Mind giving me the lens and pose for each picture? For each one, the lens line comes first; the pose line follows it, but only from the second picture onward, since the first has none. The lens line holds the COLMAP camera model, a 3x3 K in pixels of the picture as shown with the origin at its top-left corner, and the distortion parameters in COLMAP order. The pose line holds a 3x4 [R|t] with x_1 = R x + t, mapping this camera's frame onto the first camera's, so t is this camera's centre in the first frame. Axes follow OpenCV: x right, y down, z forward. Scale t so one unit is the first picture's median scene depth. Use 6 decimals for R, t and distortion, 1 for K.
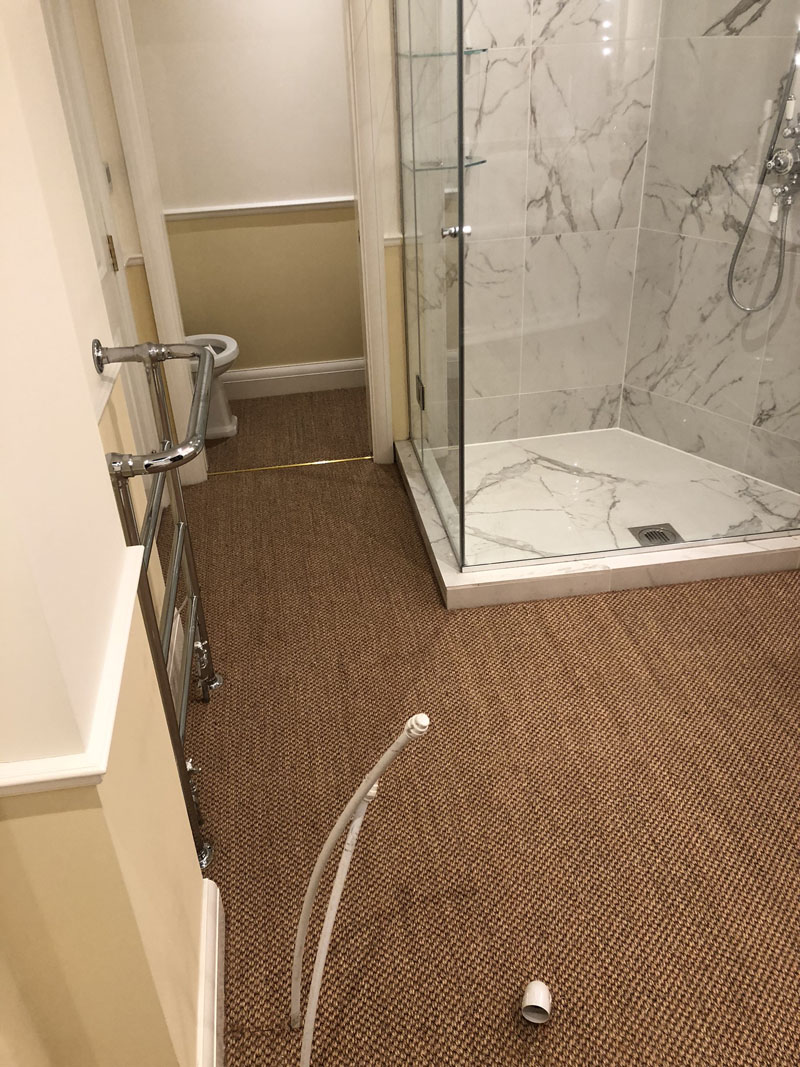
lens RADIAL K [[875.1, 0, 402.4], [0, 875.1, 533.8], [0, 0, 1]] dist [0.026099, 0.001337]
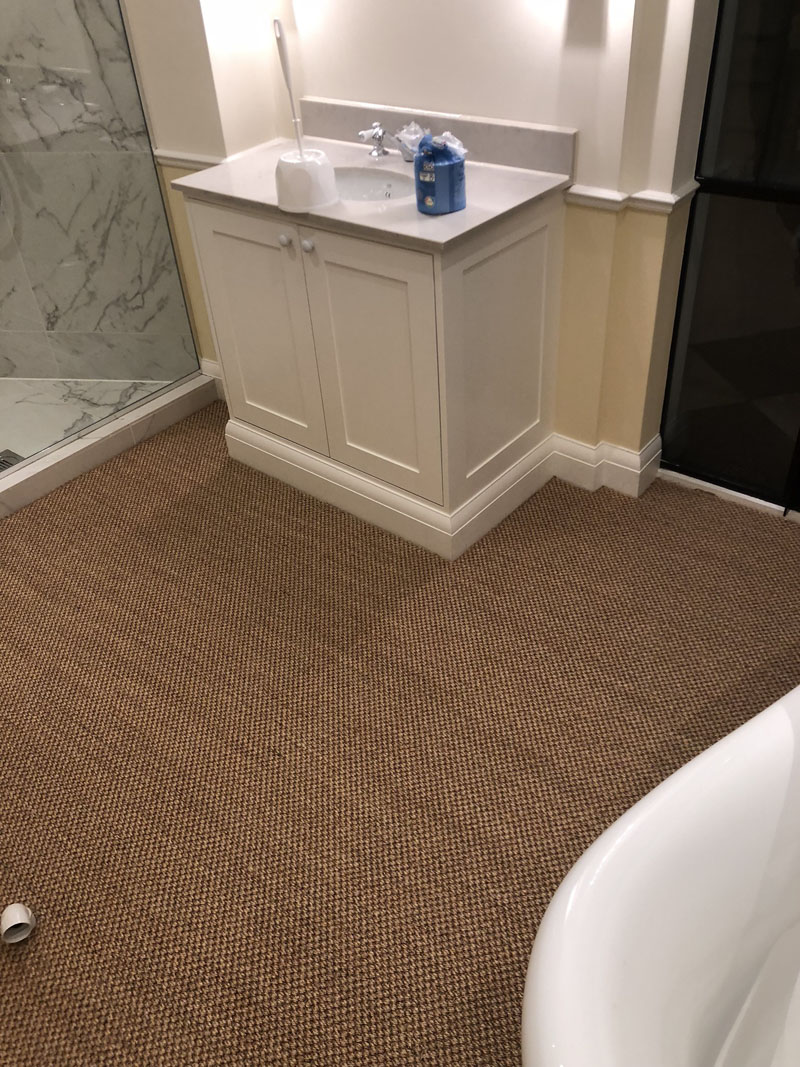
lens RADIAL K [[875.1, 0, 401.8], [0, 875.1, 532.1], [0, 0, 1]] dist [0.026099, 0.001337]
pose [[0.734062, -0.417120, 0.535877, 0.067515], [0.374366, 0.906945, 0.193135, 0.052480], [-0.566571, 0.058841, 0.821909, -0.064302]]
